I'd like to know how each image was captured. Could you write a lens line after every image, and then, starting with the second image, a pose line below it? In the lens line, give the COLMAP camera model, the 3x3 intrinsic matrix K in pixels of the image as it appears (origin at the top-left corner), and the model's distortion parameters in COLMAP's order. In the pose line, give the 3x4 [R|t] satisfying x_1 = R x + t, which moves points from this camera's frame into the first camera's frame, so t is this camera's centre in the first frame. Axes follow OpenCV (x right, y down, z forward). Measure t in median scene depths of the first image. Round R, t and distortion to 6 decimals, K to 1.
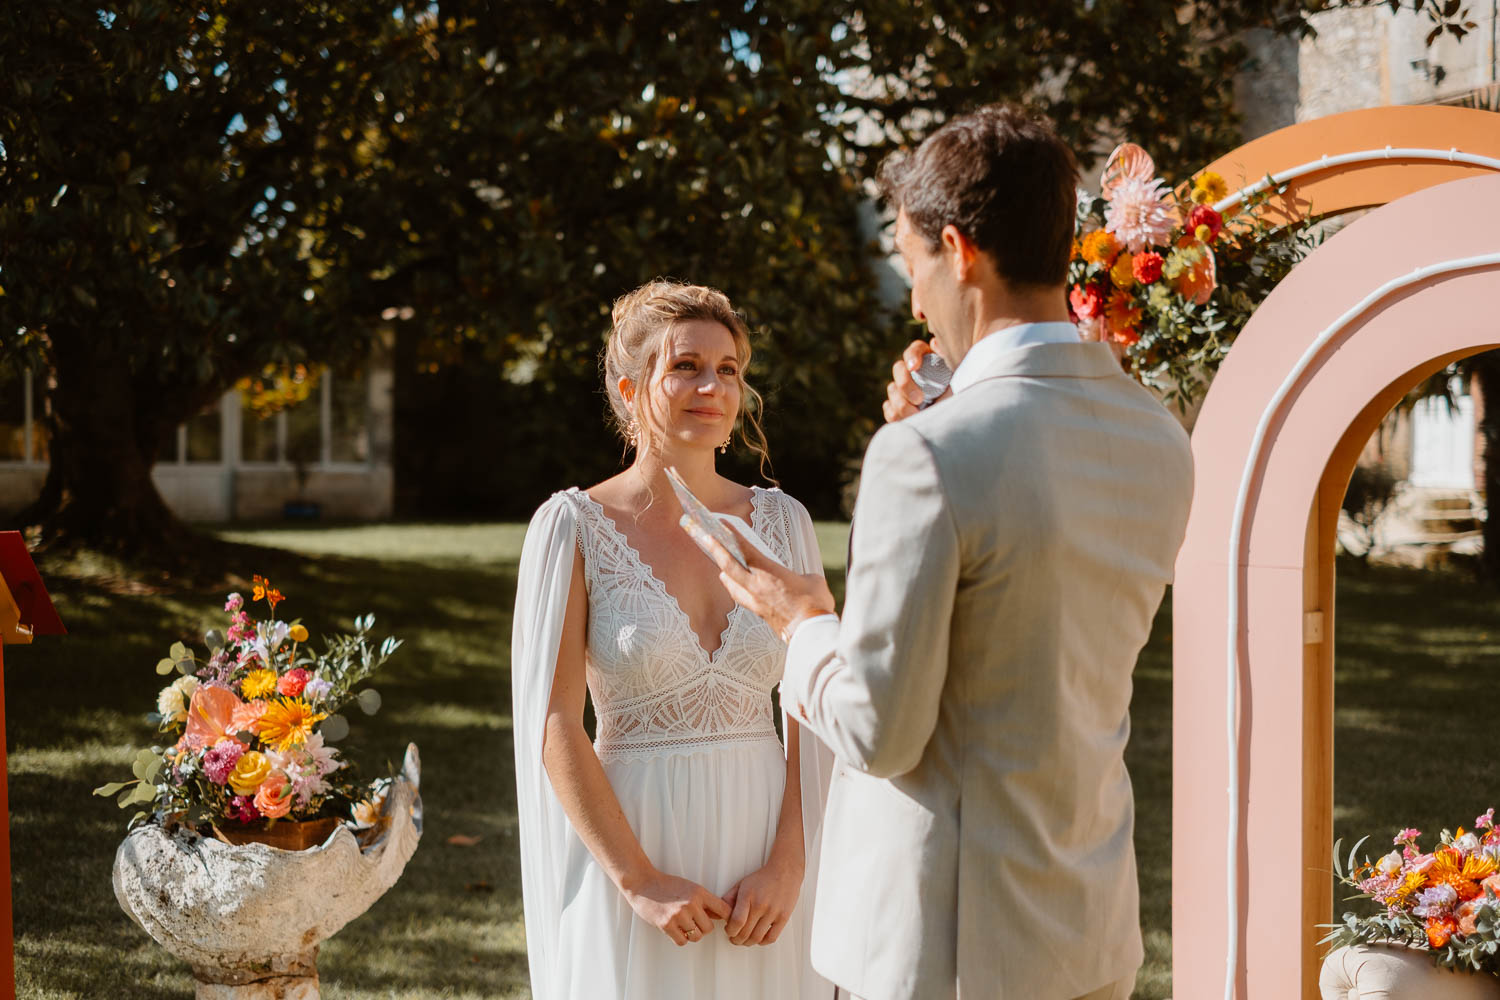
lens RADIAL K [[2319.5, 0, 749.8], [0, 2319.5, 499.0], [0, 0, 1]] dist [-0.018386, 0.000000]
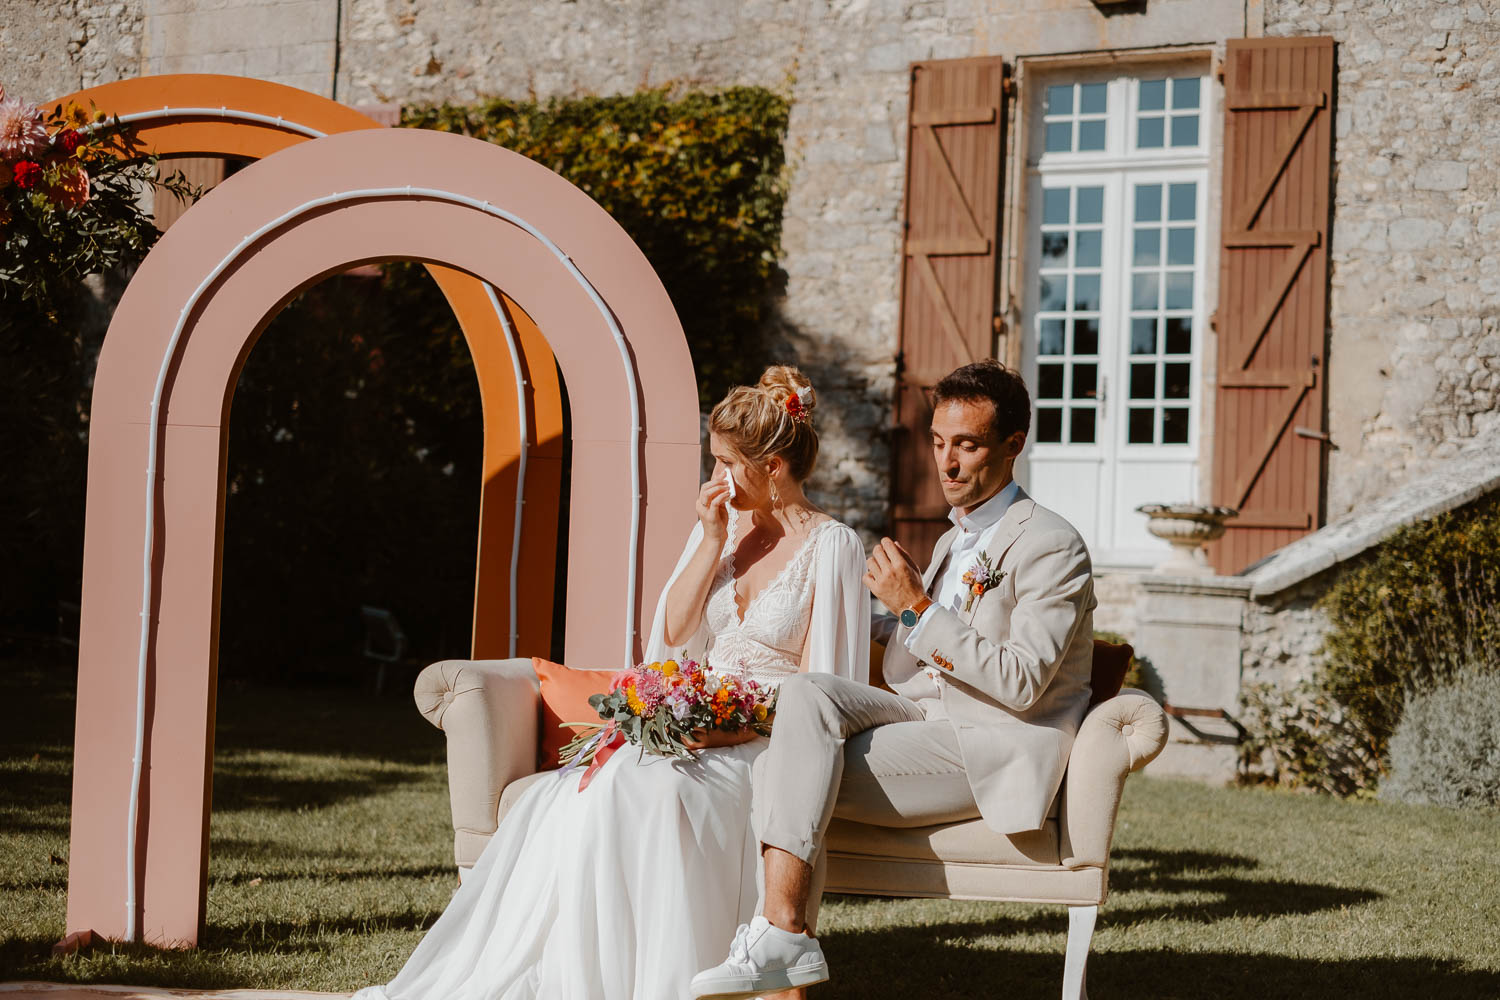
lens RADIAL K [[2319.5, 0, 746.2], [0, 2319.5, 509.6], [0, 0, 1]] dist [-0.018386, 0.000000]
pose [[0.652415, 0.057420, 0.755683, -0.497650], [-0.013178, 0.997834, -0.064442, 0.147668], [-0.757747, 0.032084, 0.651759, -0.006331]]
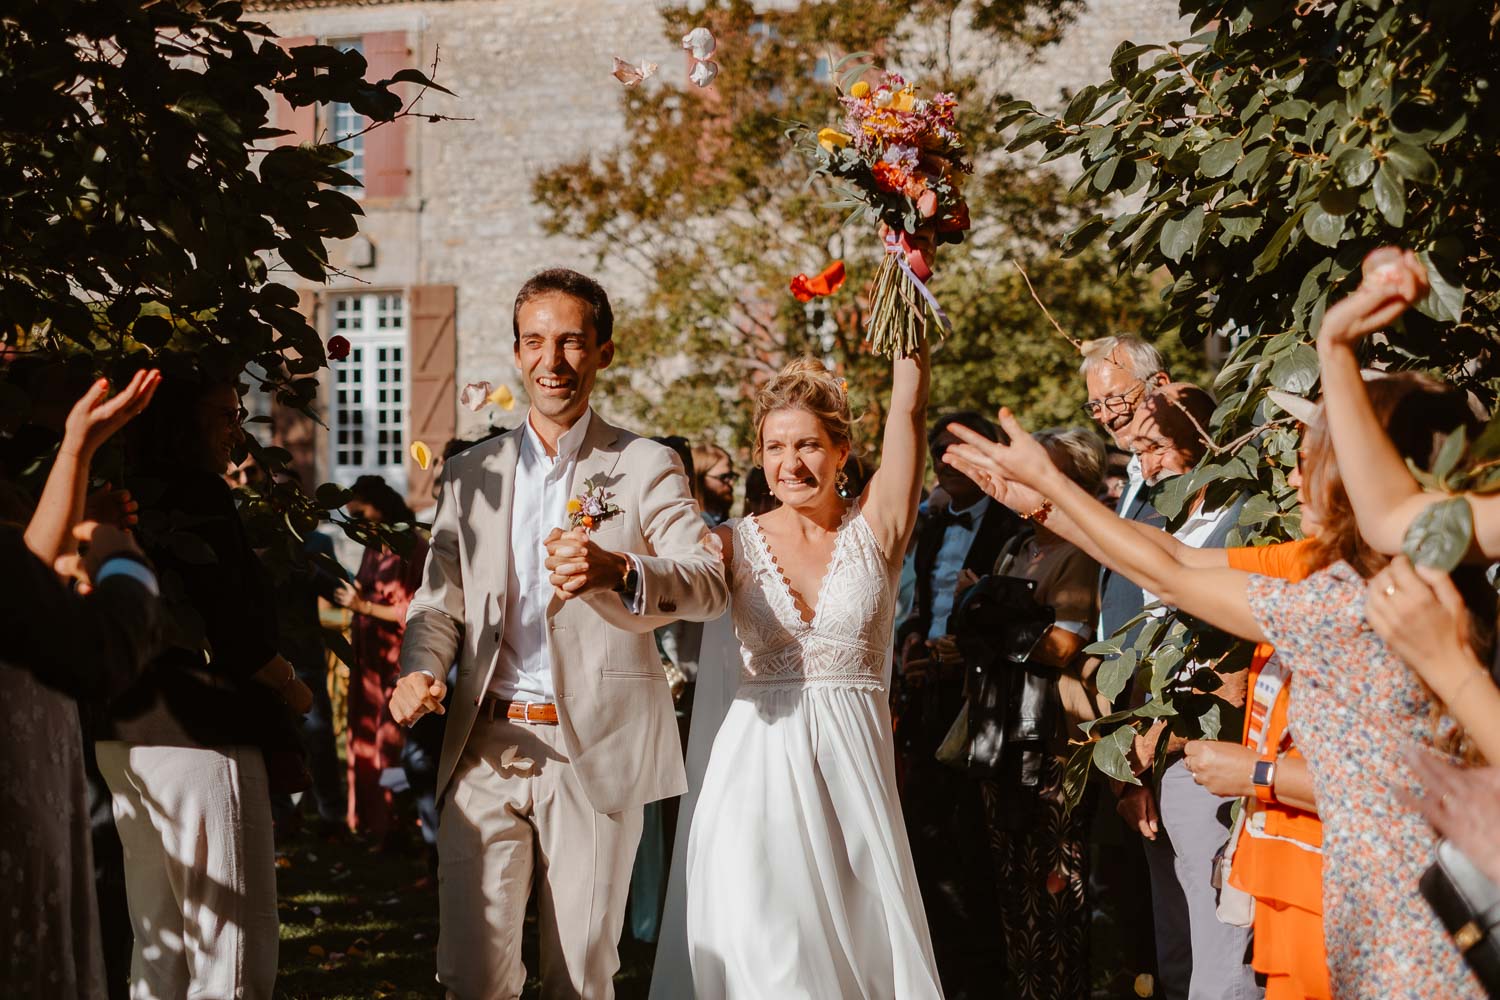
lens RADIAL K [[2319.5, 0, 749.0], [0, 2319.5, 500.0], [0, 0, 1]] dist [-0.018386, 0.000000]
pose [[0.542085, -0.008929, 0.840276, -3.056865], [0.027952, 0.999582, -0.007411, 0.028172], [-0.839859, 0.027505, 0.542108, -3.106630]]
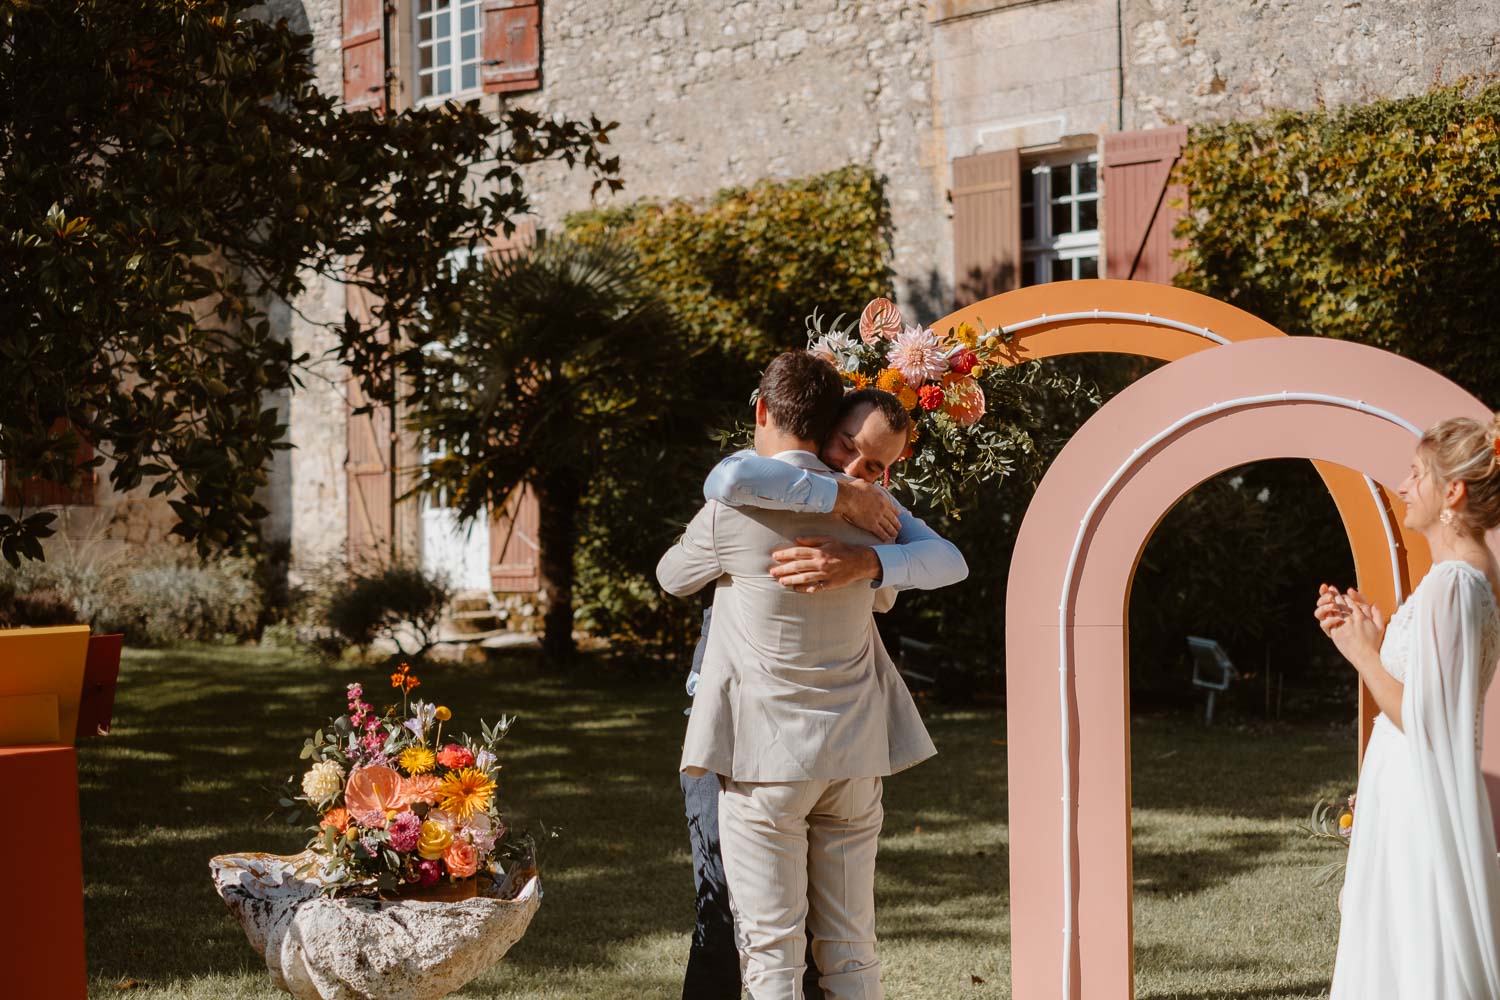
lens RADIAL K [[2319.5, 0, 755.3], [0, 2319.5, 507.2], [0, 0, 1]] dist [-0.018386, 0.000000]
pose [[0.861296, -0.009029, 0.508023, -0.616118], [0.032262, 0.998796, -0.036945, 0.004476], [-0.507078, 0.048210, 0.860551, -0.045112]]
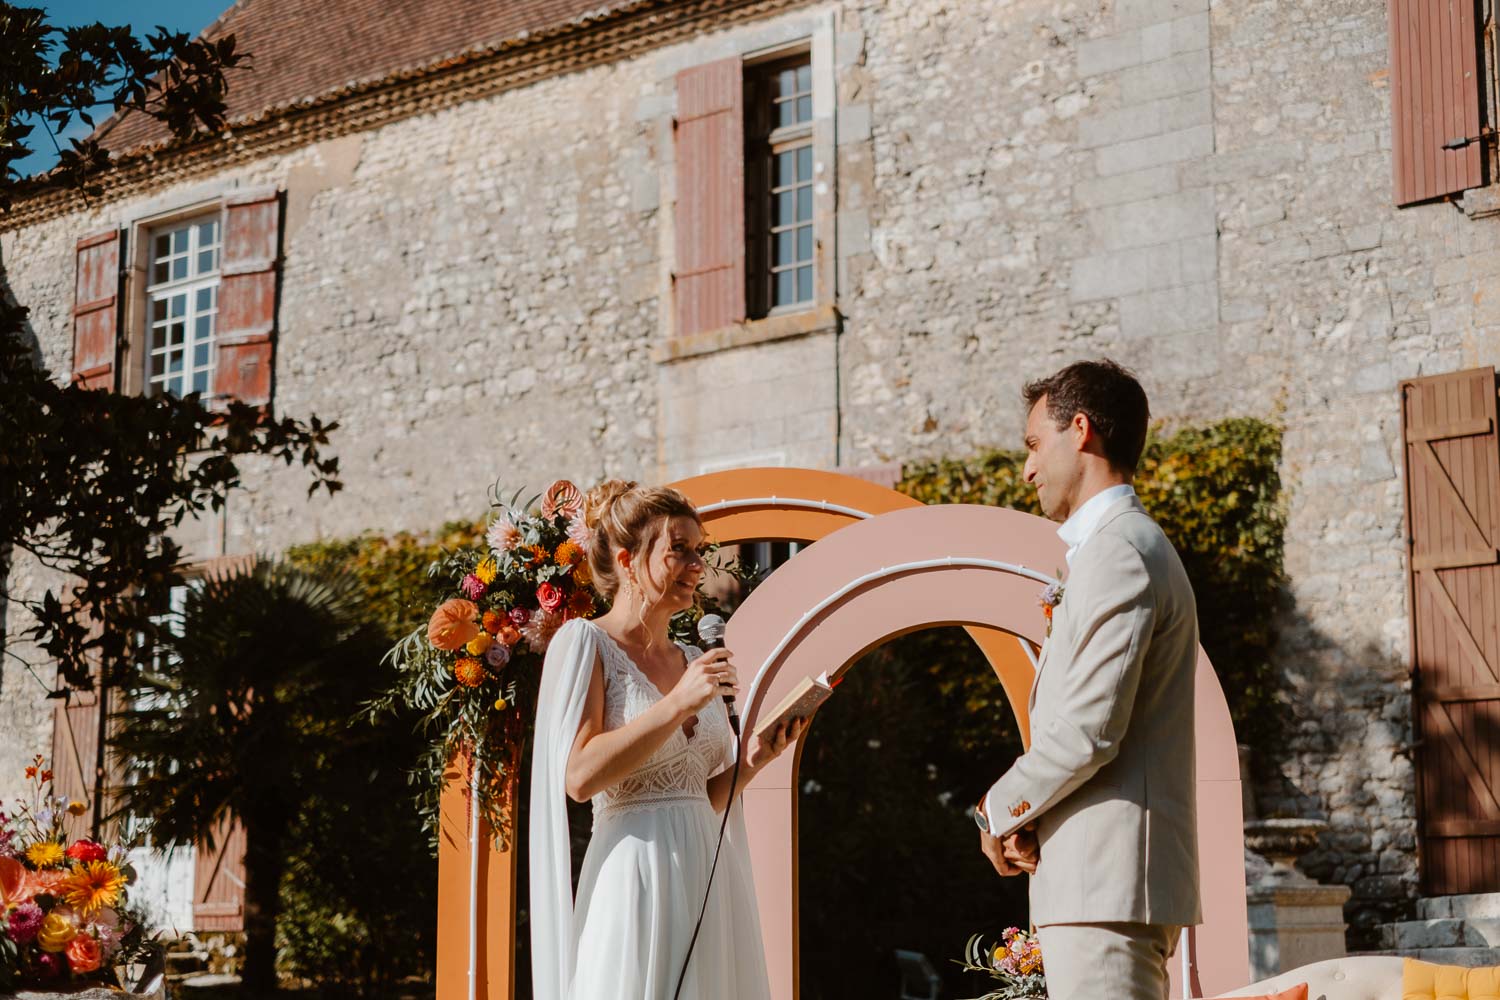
lens RADIAL K [[2319.5, 0, 757.2], [0, 2319.5, 511.5], [0, 0, 1]] dist [-0.018386, 0.000000]
pose [[0.798292, 0.107176, 0.592658, -0.580184], [0.022585, 0.978020, -0.207285, 0.149353], [-0.601848, 0.178859, 0.778325, -0.055735]]
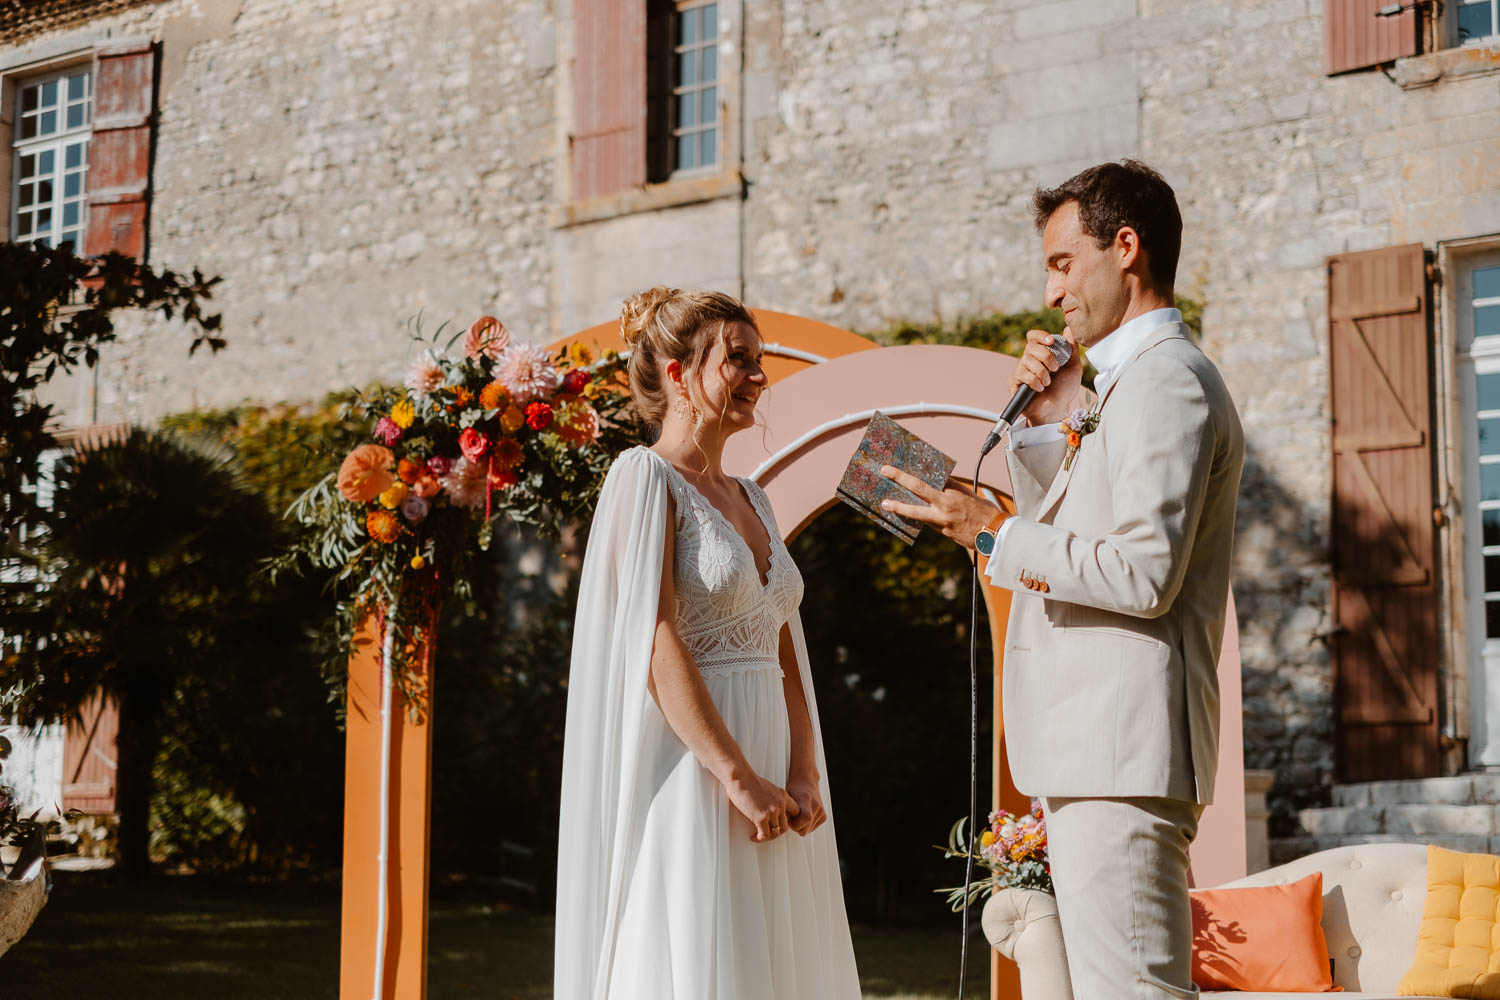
lens RADIAL K [[2319.5, 0, 757.9], [0, 2319.5, 517.3], [0, 0, 1]] dist [-0.018386, 0.000000]
pose [[0.763381, 0.086513, 0.640129, -0.529956], [0.019253, 0.987503, -0.156420, 0.146270], [-0.645662, 0.131732, 0.752175, 0.077431]]
